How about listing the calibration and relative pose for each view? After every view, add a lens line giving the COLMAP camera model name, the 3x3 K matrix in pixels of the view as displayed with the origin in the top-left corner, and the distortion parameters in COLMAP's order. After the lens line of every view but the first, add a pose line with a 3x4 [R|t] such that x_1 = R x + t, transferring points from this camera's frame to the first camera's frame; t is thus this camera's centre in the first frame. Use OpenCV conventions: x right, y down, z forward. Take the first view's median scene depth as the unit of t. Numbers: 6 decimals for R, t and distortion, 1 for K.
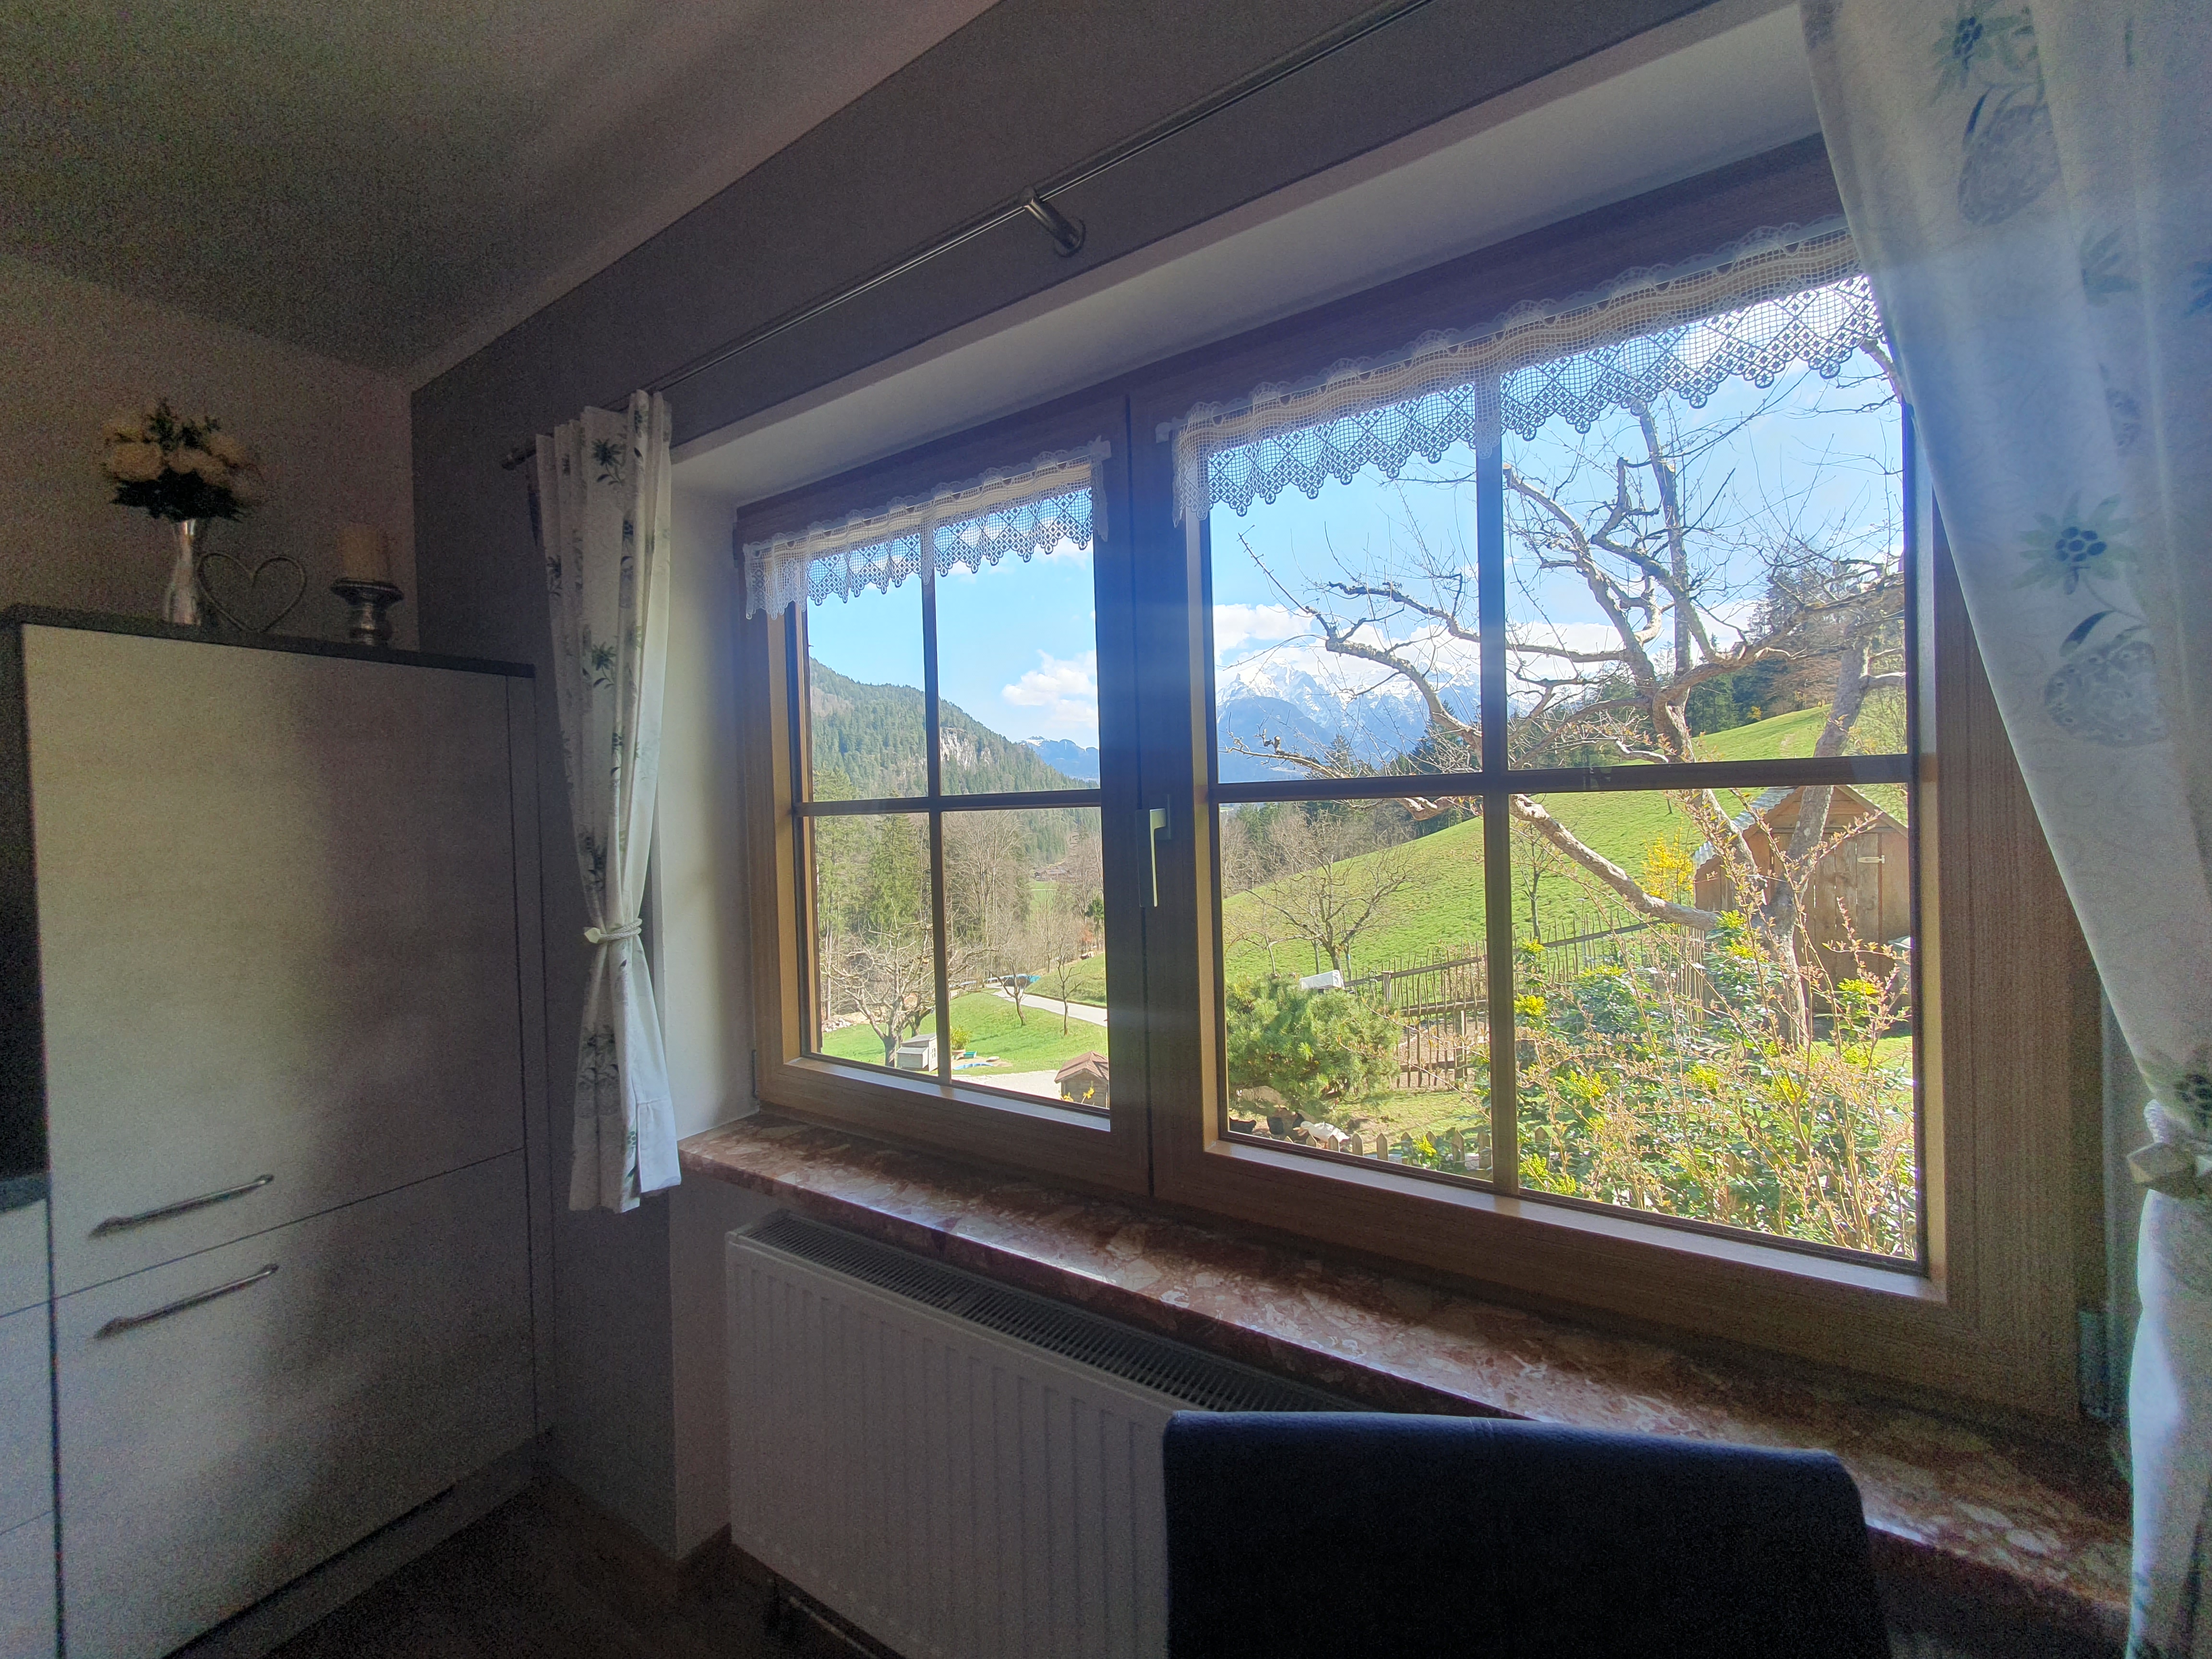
lens RADIAL K [[867.2, 0, 1108.1], [0, 867.2, 824.6], [0, 0, 1]] dist [0.002258, -0.000359]
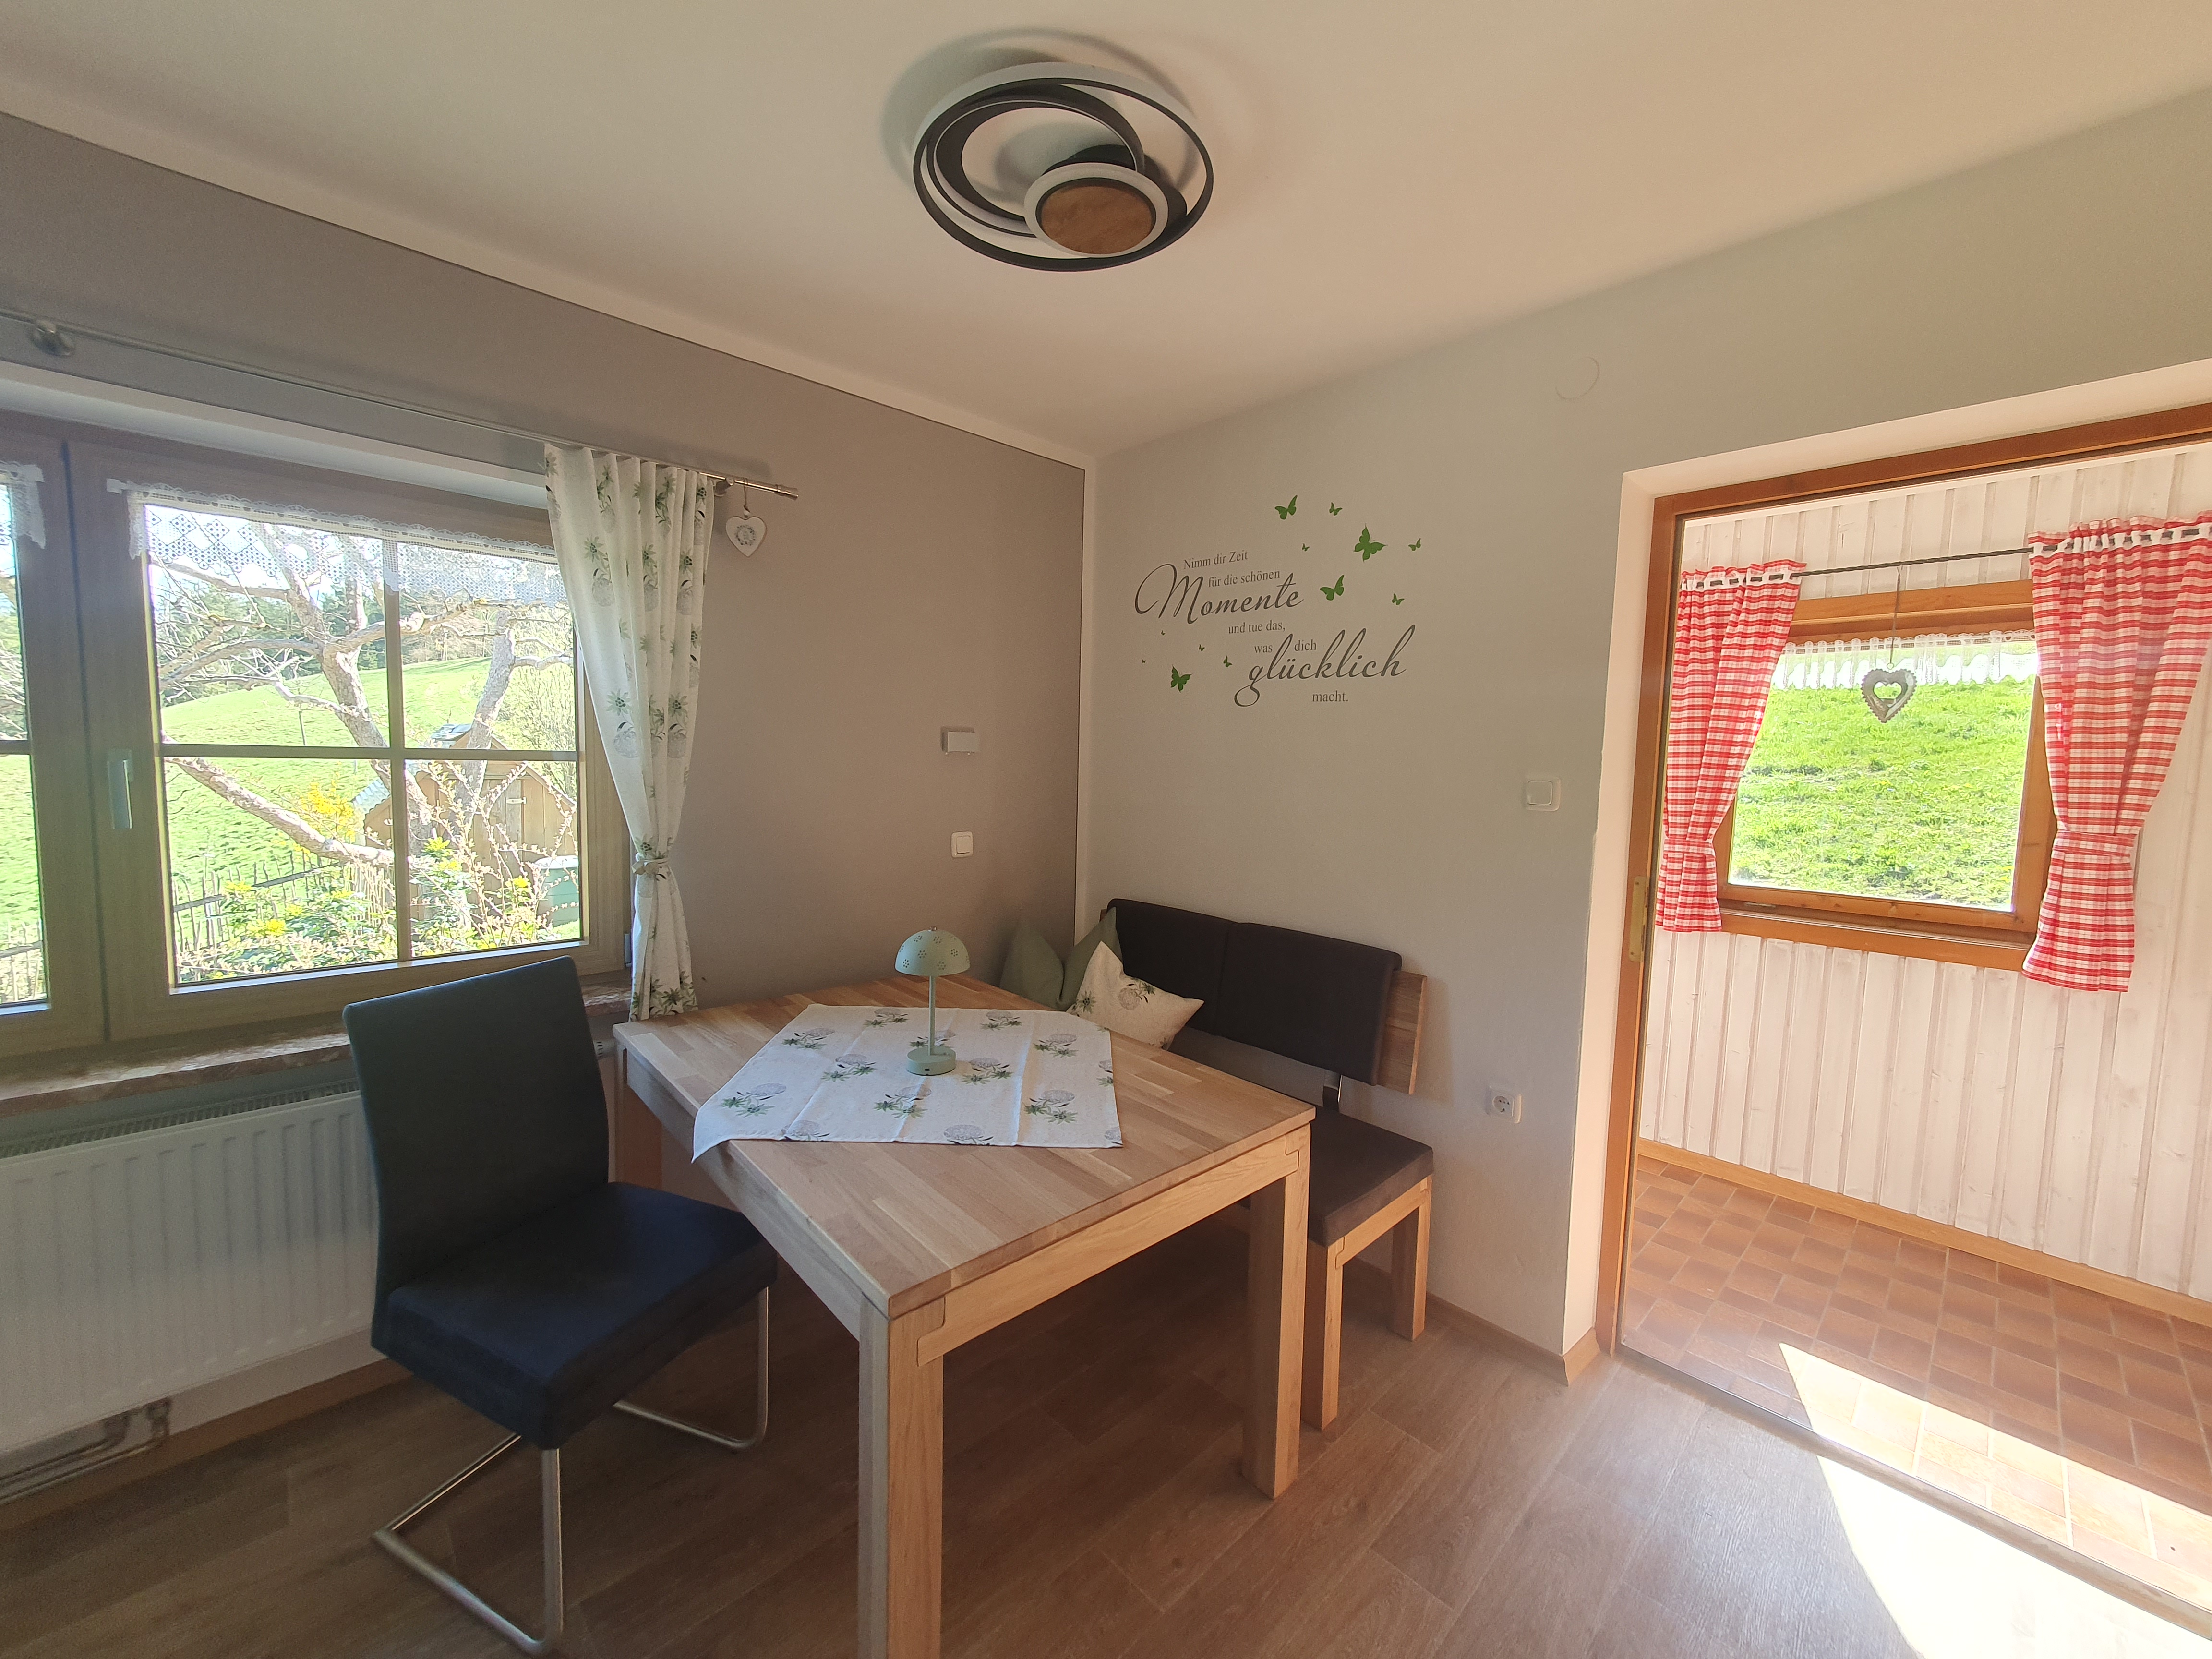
lens RADIAL K [[867.2, 0, 1108.1], [0, 867.2, 824.6], [0, 0, 1]] dist [0.002258, -0.000359]
pose [[0.238730, -0.044230, 0.970078, -1.033761], [-0.016371, 0.998637, 0.049561, -0.009850], [-0.970948, -0.027712, 0.237681, -0.989783]]
